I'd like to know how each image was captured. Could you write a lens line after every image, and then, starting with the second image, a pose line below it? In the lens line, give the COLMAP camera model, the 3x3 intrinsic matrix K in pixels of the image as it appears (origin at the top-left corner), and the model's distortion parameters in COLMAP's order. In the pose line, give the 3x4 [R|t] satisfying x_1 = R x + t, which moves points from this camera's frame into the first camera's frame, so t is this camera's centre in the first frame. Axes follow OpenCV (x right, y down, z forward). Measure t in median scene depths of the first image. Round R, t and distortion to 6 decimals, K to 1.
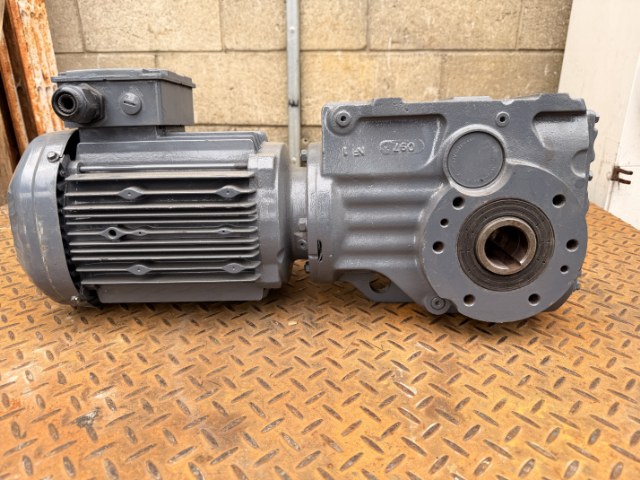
lens RADIAL K [[458.1, 0, 320.0], [0, 458.1, 240.0], [0, 0, 1]] dist [-0.005509, -0.008131]
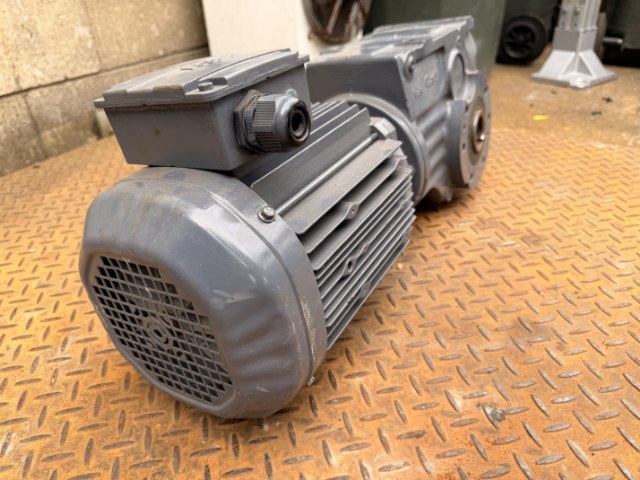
lens RADIAL K [[458.1, 0, 320.0], [0, 458.1, 240.0], [0, 0, 1]] dist [-0.005509, -0.008131]
pose [[0.488474, -0.478100, 0.729941, -1.063009], [0.356244, 0.872910, 0.333345, -0.351757], [-0.796545, 0.097207, 0.596714, 0.568994]]
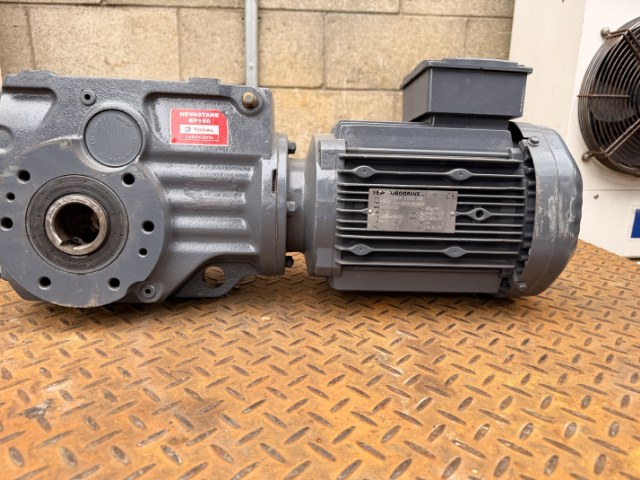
lens RADIAL K [[458.3, 0, 320.0], [0, 458.3, 240.0], [0, 0, 1]] dist [-0.001163, -0.011112]
pose [[0.994143, -0.004294, 0.107987, -0.058334], [0.017090, 0.992884, -0.117853, 0.155215], [-0.106713, 0.119009, 0.987142, 0.039111]]
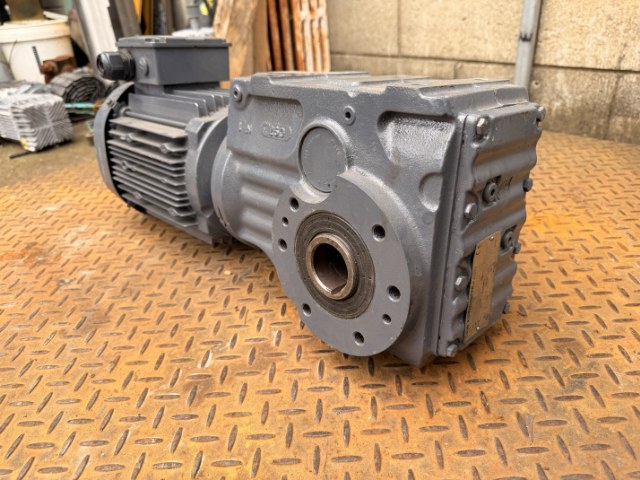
lens RADIAL K [[457.3, 0, 320.0], [0, 457.3, 240.0], [0, 0, 1]] dist [-0.010942, -0.007565]
pose [[0.731513, 0.287693, -0.618159, 0.901884], [-0.178837, 0.955838, 0.233219, -0.229183], [0.657956, -0.060053, 0.750658, 0.353197]]
